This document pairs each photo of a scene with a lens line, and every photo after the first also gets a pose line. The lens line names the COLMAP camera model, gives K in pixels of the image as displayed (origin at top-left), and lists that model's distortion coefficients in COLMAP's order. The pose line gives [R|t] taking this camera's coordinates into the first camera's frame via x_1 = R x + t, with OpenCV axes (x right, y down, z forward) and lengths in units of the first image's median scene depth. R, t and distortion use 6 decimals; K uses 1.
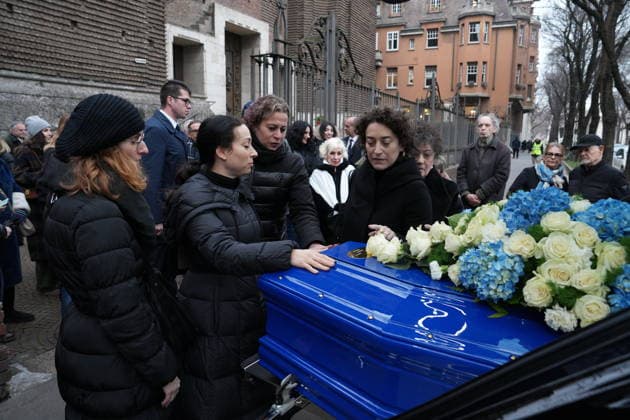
lens RADIAL K [[433.7, 0, 316.6], [0, 433.7, 210.6], [0, 0, 1]] dist [-0.114279, 0.086865]
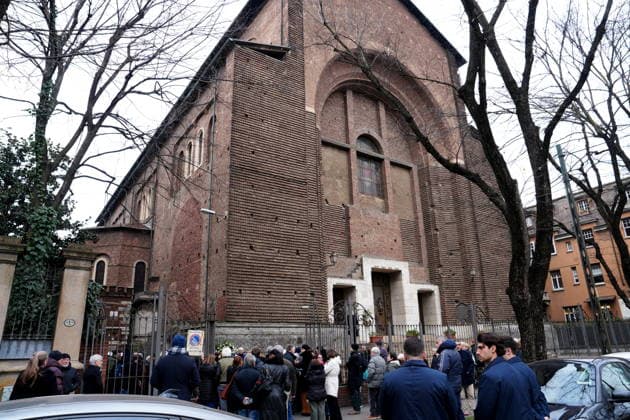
lens RADIAL K [[433.7, 0, 316.6], [0, 433.7, 210.6], [0, 0, 1]] dist [-0.114279, 0.086865]
pose [[0.888538, -0.184861, -0.419913, 0.482031], [-0.030497, 0.889414, -0.456084, 0.095556], [0.457788, 0.418054, 0.784641, -0.559037]]
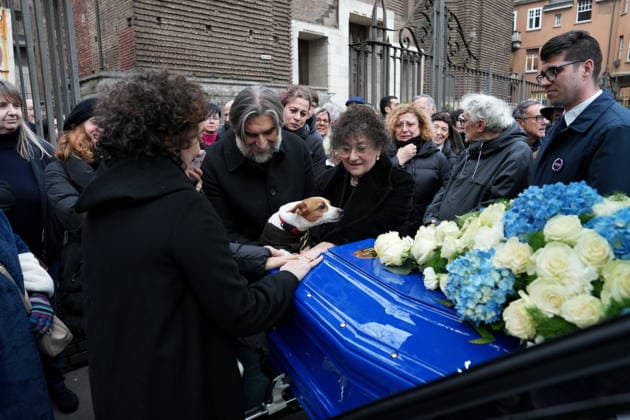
lens RADIAL K [[433.0, 0, 311.8], [0, 433.0, 209.7], [0, 0, 1]] dist [-0.114667, 0.087616]
pose [[0.953237, 0.032280, -0.300496, 0.030264], [-0.026513, 0.999378, 0.023251, -0.001051], [0.301059, -0.014196, 0.953500, 0.012174]]
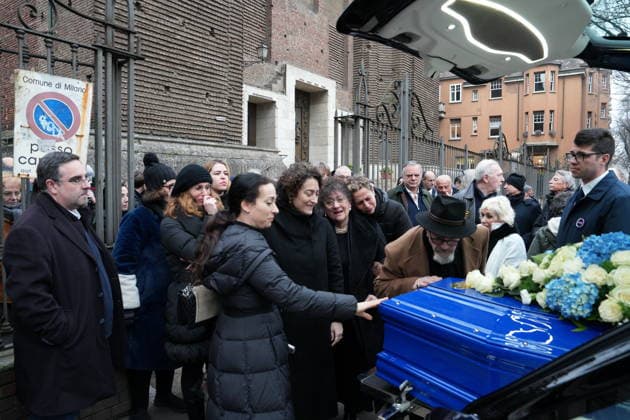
lens RADIAL K [[433.7, 0, 316.6], [0, 433.7, 210.6], [0, 0, 1]] dist [-0.114279, 0.086865]
pose [[0.989993, 0.003330, -0.141076, -0.016636], [-0.019553, 0.993315, -0.113770, 0.003799], [0.139754, 0.115390, 0.983440, -0.036671]]
